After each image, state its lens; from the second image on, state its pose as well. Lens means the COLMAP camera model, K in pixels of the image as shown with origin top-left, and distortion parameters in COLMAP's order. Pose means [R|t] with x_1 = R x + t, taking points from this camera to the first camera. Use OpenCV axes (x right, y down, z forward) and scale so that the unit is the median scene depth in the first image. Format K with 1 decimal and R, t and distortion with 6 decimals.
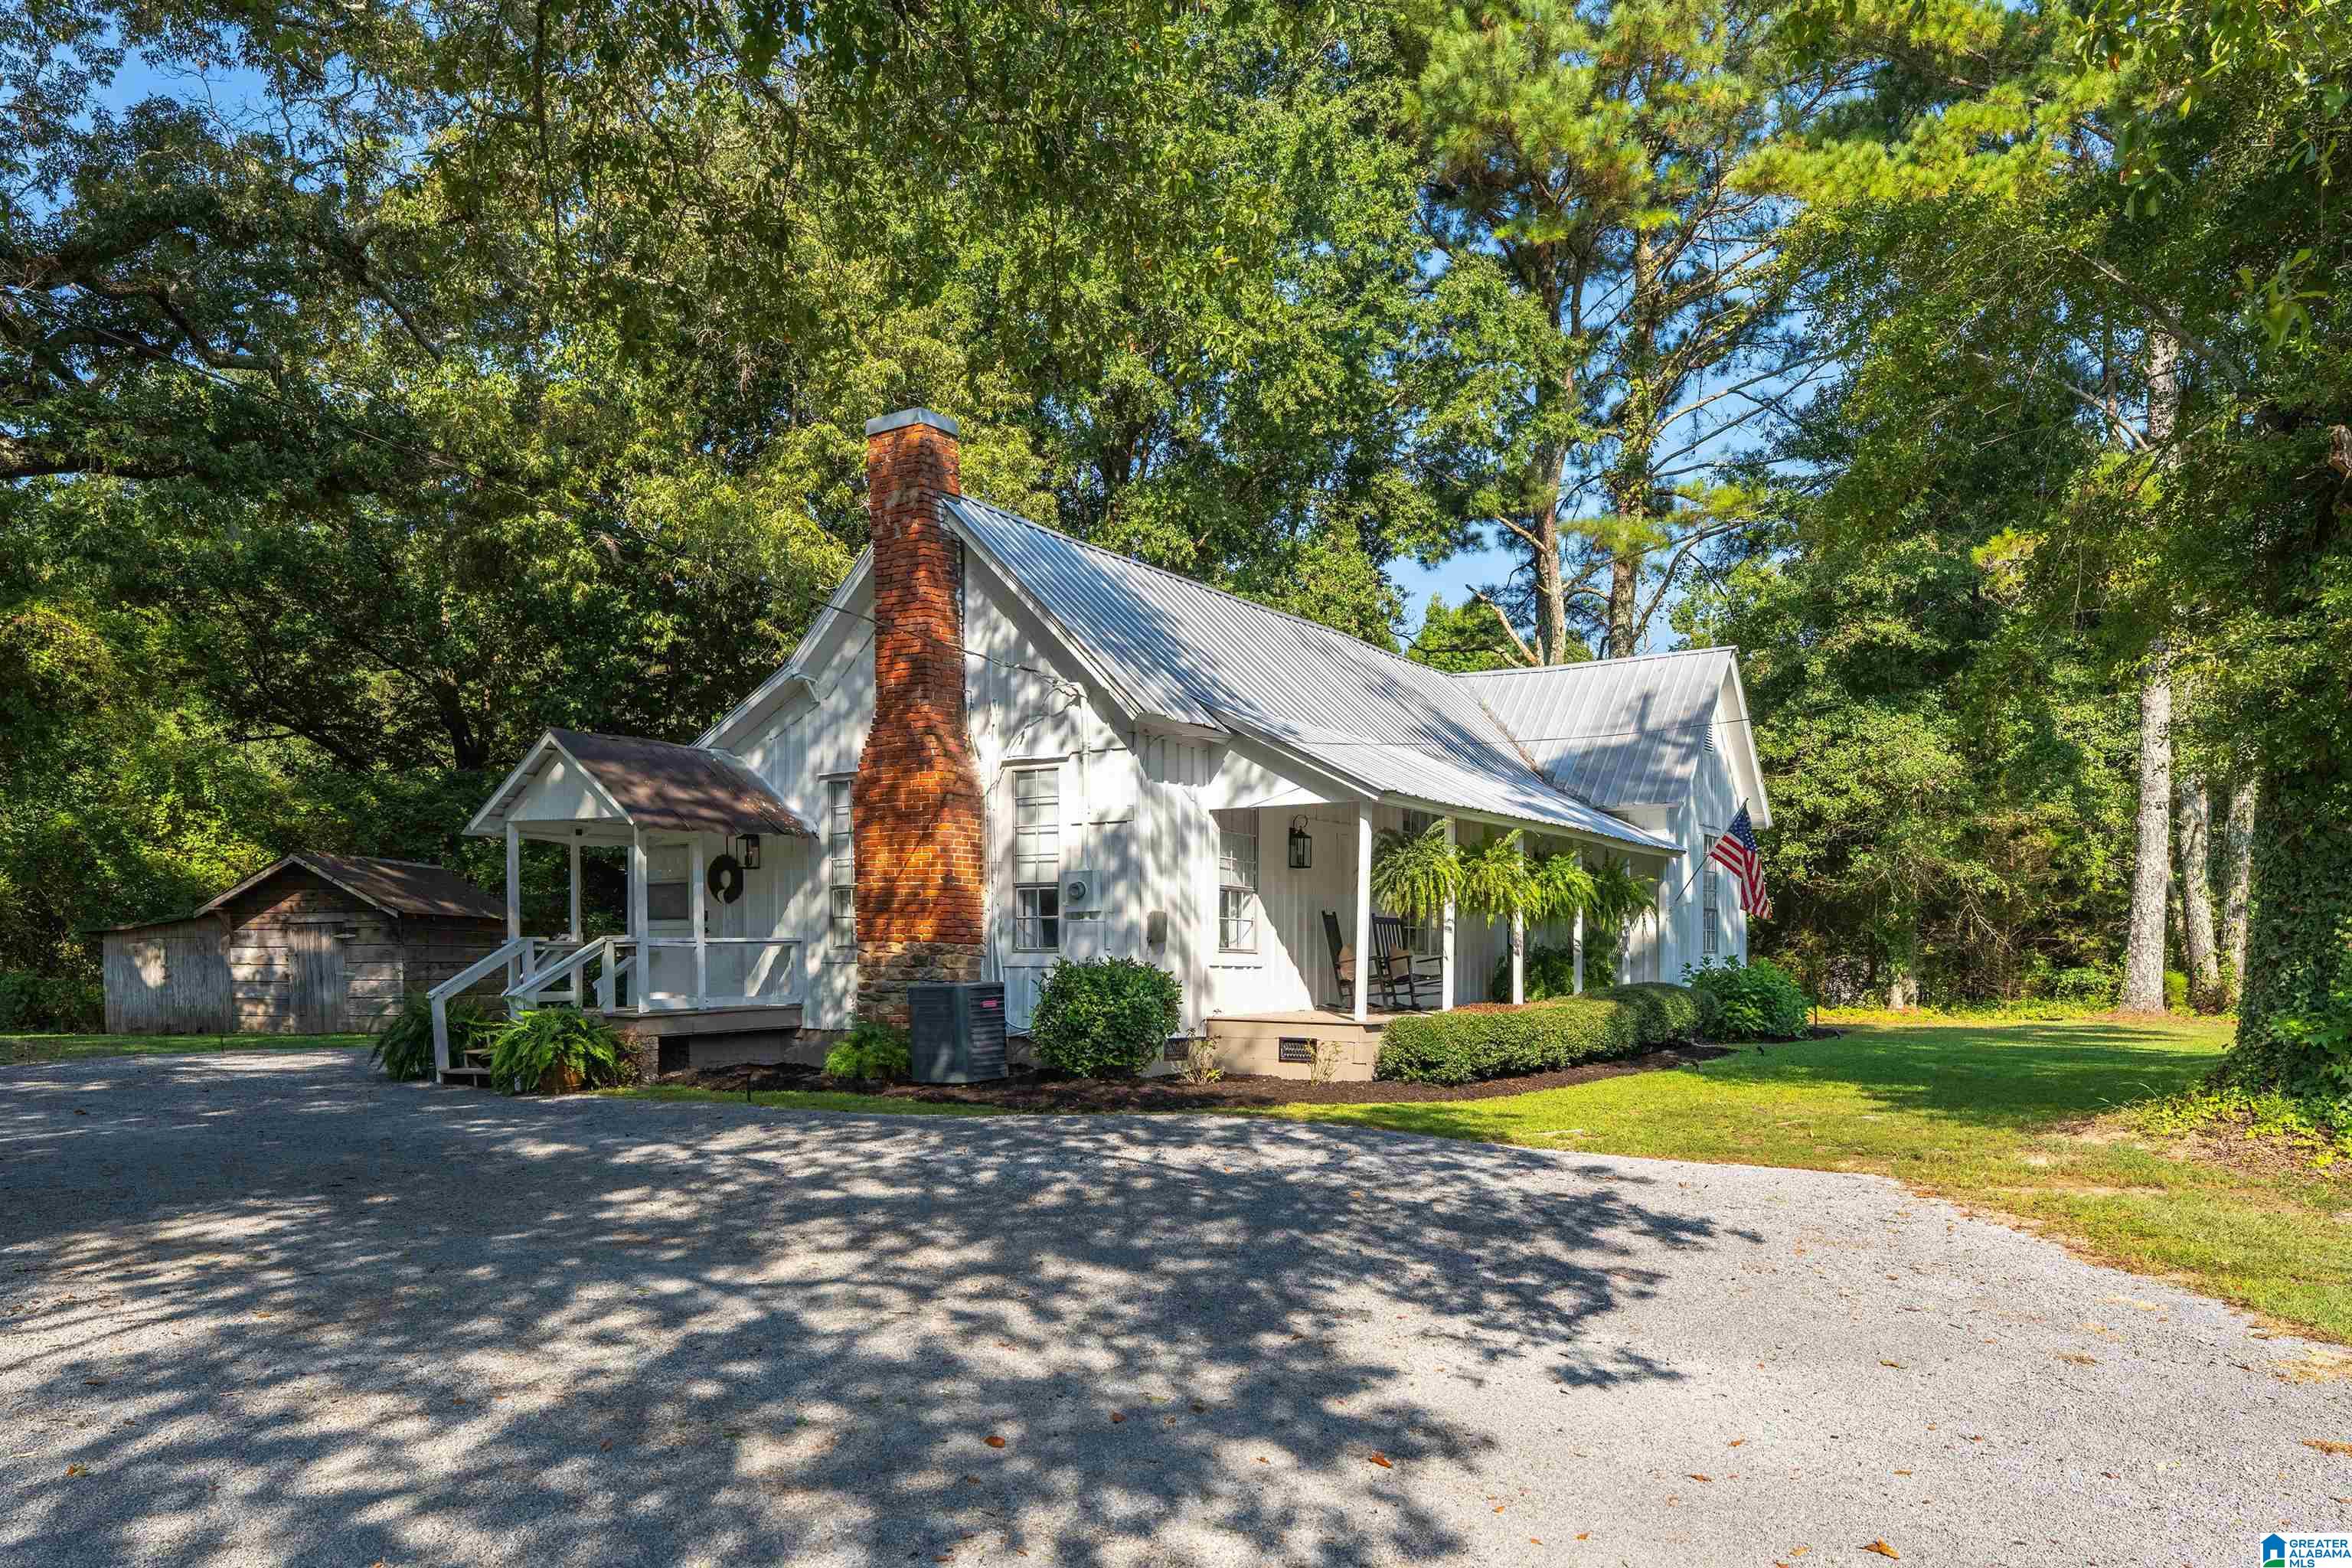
lens RADIAL K [[1648.0, 0, 1176.9], [0, 1648.0, 790.3], [0, 0, 1]] dist [0.004488, -0.000064]
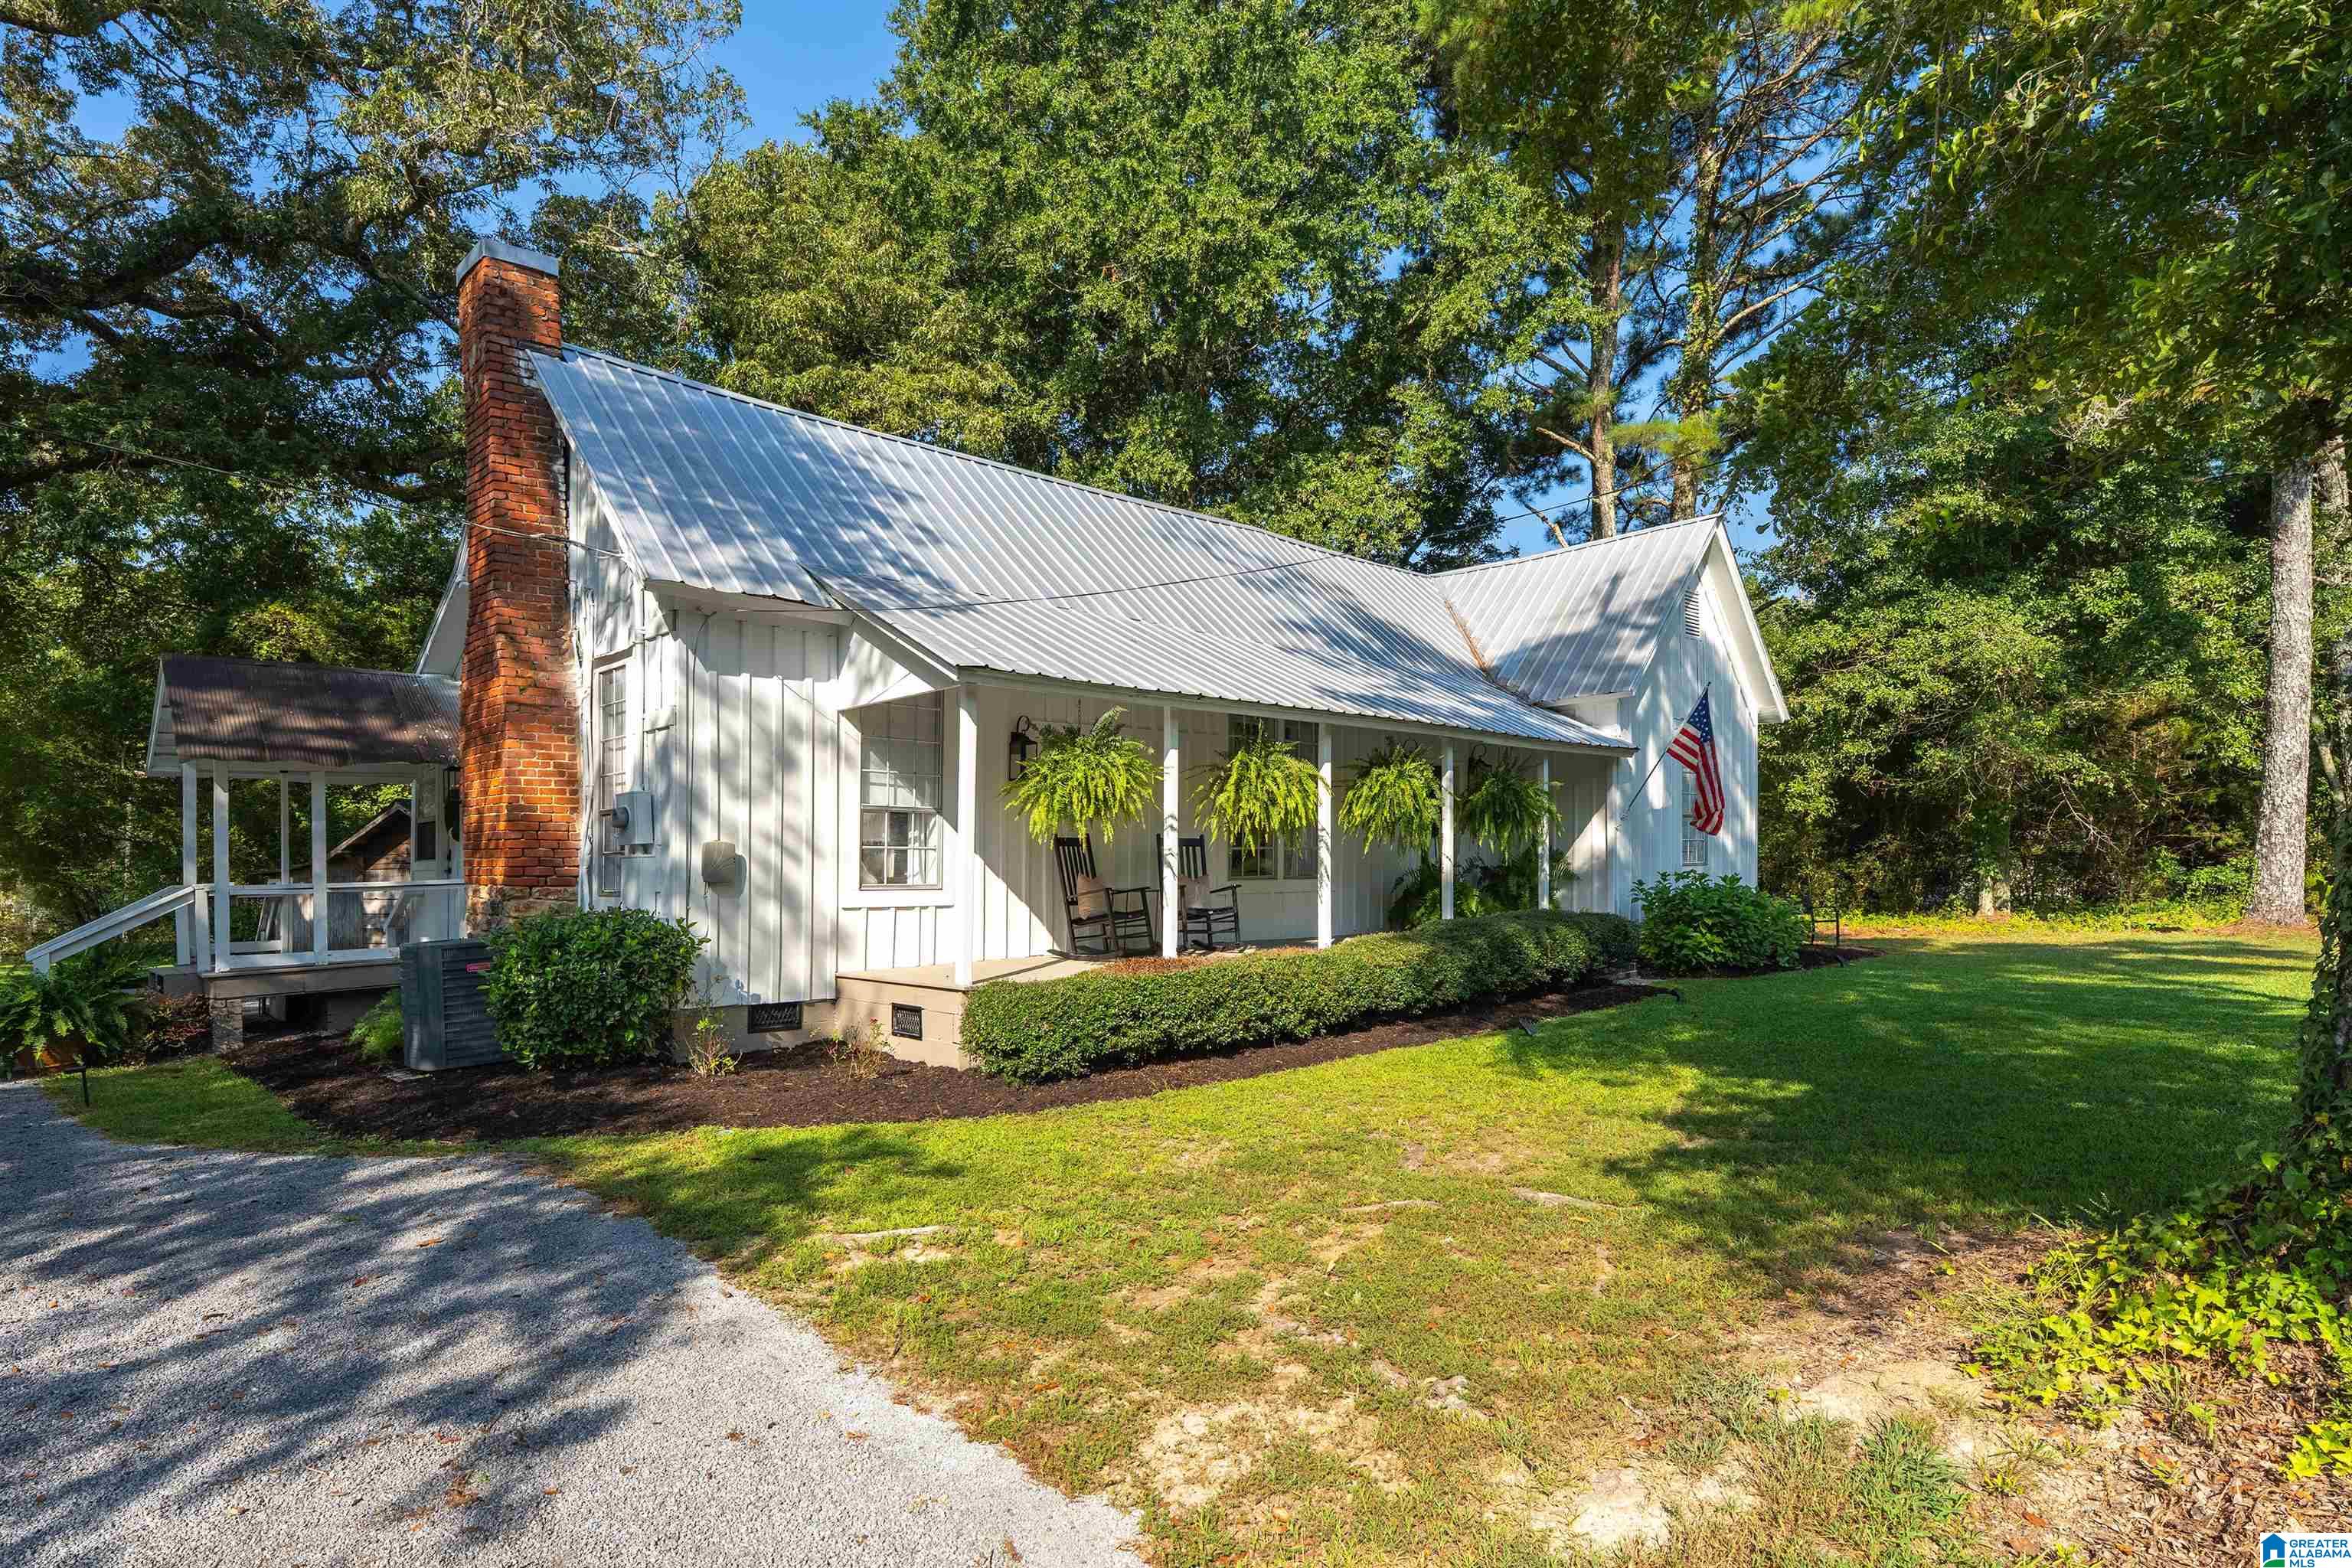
lens RADIAL K [[1274.9, 0, 1175.2], [0, 1274.9, 777.3], [0, 0, 1]] dist [-0.002339, -0.000886]
pose [[0.976872, -0.035287, -0.210894, 0.175811], [0.042085, 0.998726, 0.027831, 0.019139], [0.209643, -0.036063, 0.977113, 0.252615]]
